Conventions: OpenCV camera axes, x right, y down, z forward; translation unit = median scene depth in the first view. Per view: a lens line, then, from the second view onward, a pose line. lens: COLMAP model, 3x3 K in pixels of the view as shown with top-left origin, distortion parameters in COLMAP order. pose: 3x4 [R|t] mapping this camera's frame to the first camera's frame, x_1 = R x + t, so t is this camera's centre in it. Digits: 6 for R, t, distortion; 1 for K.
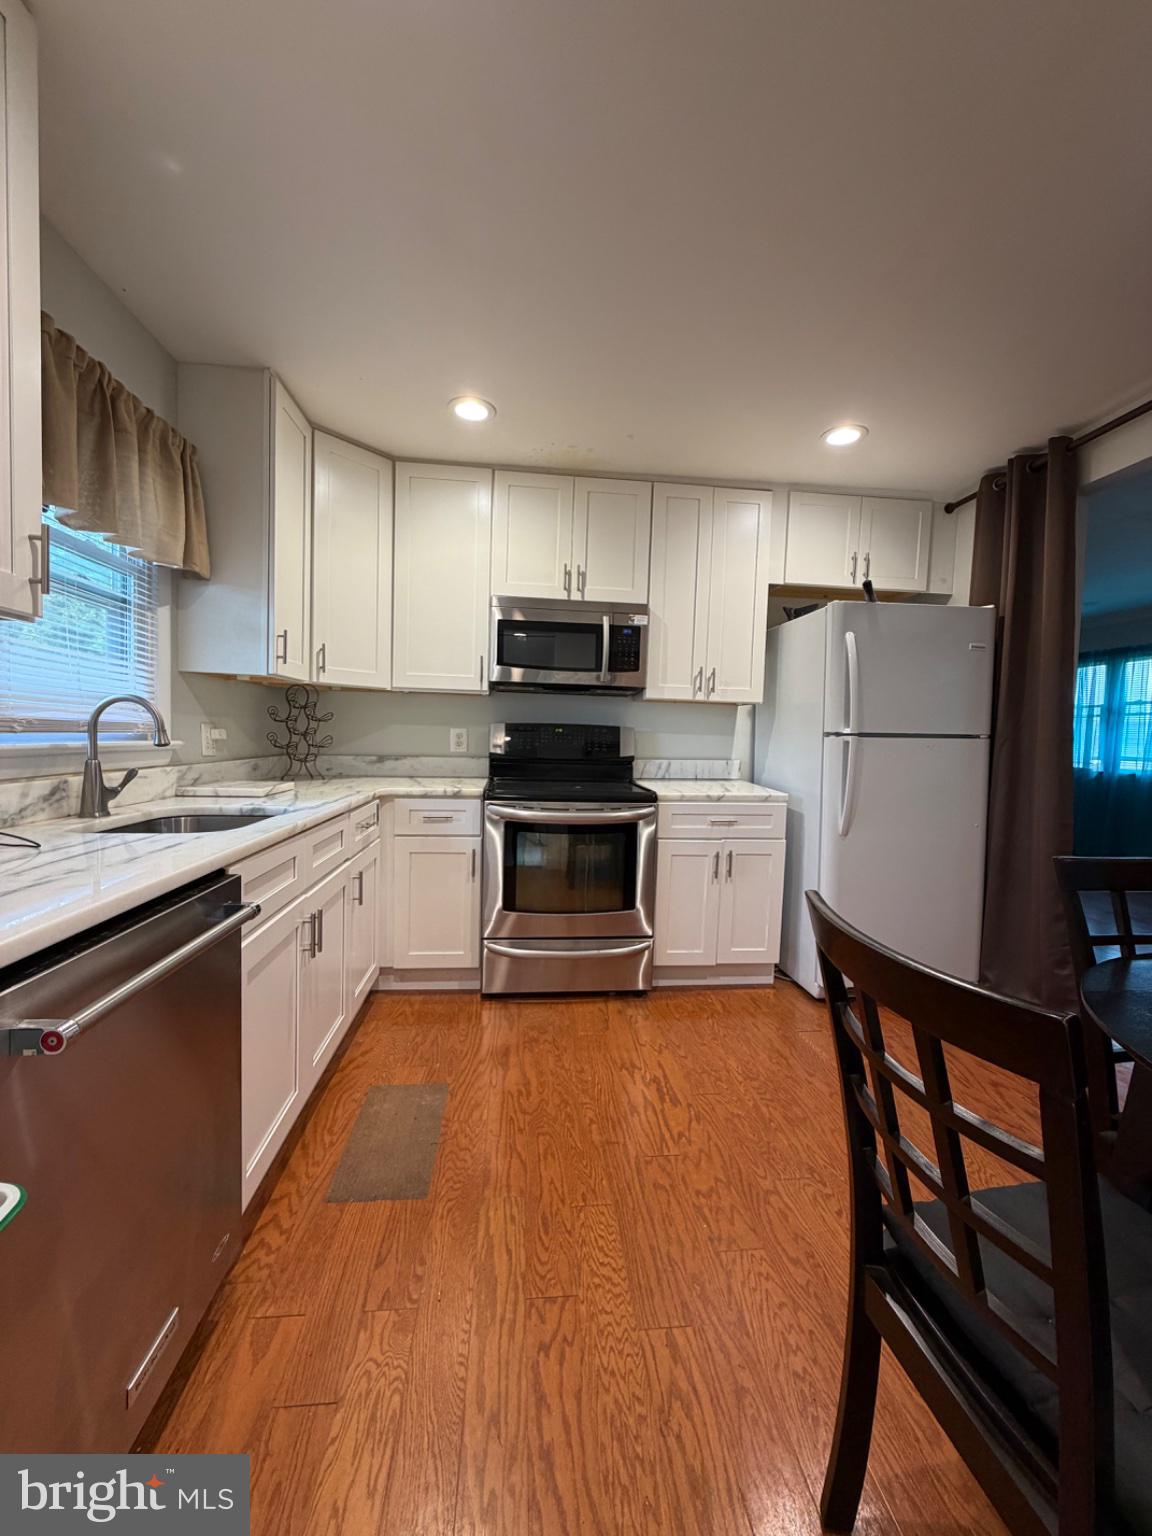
lens RADIAL K [[609.8, 0, 579.1], [0, 609.8, 764.7], [0, 0, 1]] dist [0.000655, 0.000141]
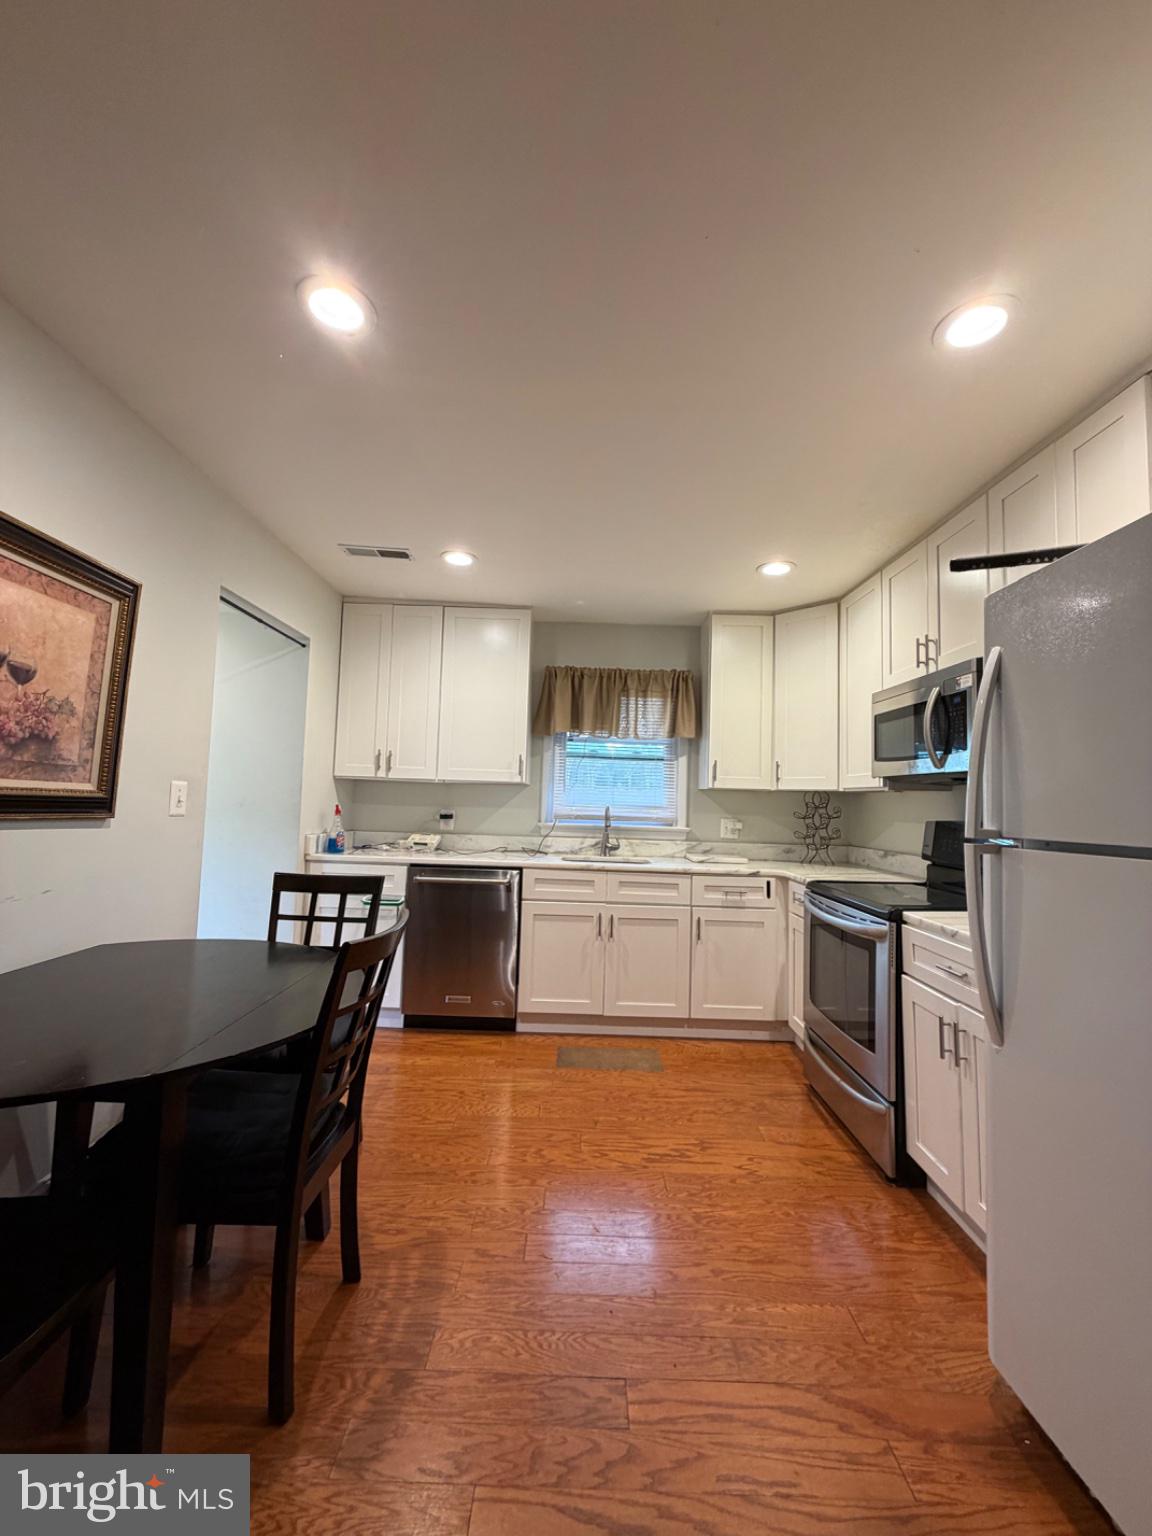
lens RADIAL K [[609.8, 0, 579.1], [0, 609.8, 764.7], [0, 0, 1]] dist [0.000655, 0.000141]
pose [[-0.097234, -0.088795, -0.991293, 1.220996], [-0.084073, 0.993185, -0.080718, -0.051181], [0.991704, 0.075492, -0.104037, 0.862407]]
